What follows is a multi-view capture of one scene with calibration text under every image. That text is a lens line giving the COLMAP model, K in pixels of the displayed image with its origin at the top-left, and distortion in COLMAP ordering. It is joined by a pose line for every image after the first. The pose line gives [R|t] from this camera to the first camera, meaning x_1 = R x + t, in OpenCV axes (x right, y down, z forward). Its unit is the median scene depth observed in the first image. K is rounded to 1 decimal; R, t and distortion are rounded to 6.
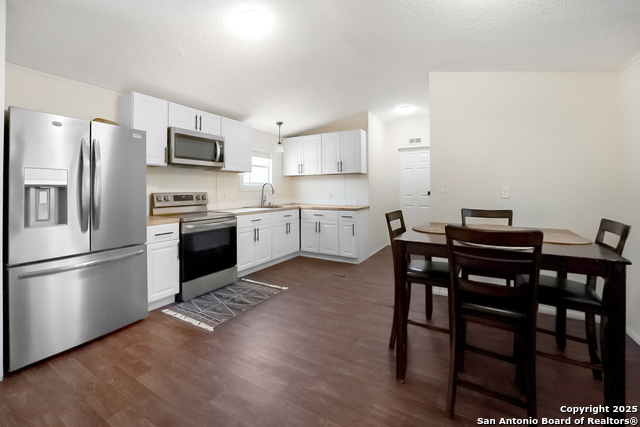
lens RADIAL K [[266.3, 0, 318.6], [0, 266.3, 191.6], [0, 0, 1]] dist [-0.030975, 0.000133]
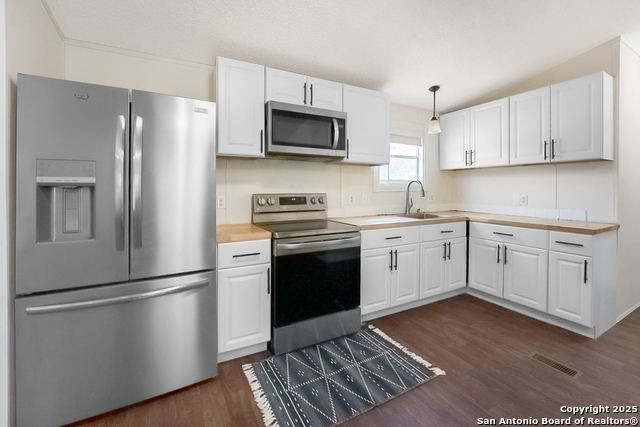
lens RADIAL K [[266.3, 0, 318.6], [0, 266.3, 191.6], [0, 0, 1]] dist [-0.030975, 0.000133]
pose [[0.844825, 0.010892, -0.534931, -0.045873], [-0.009931, 0.999940, 0.004677, -0.005295], [0.534950, 0.001361, 0.844883, 0.362723]]
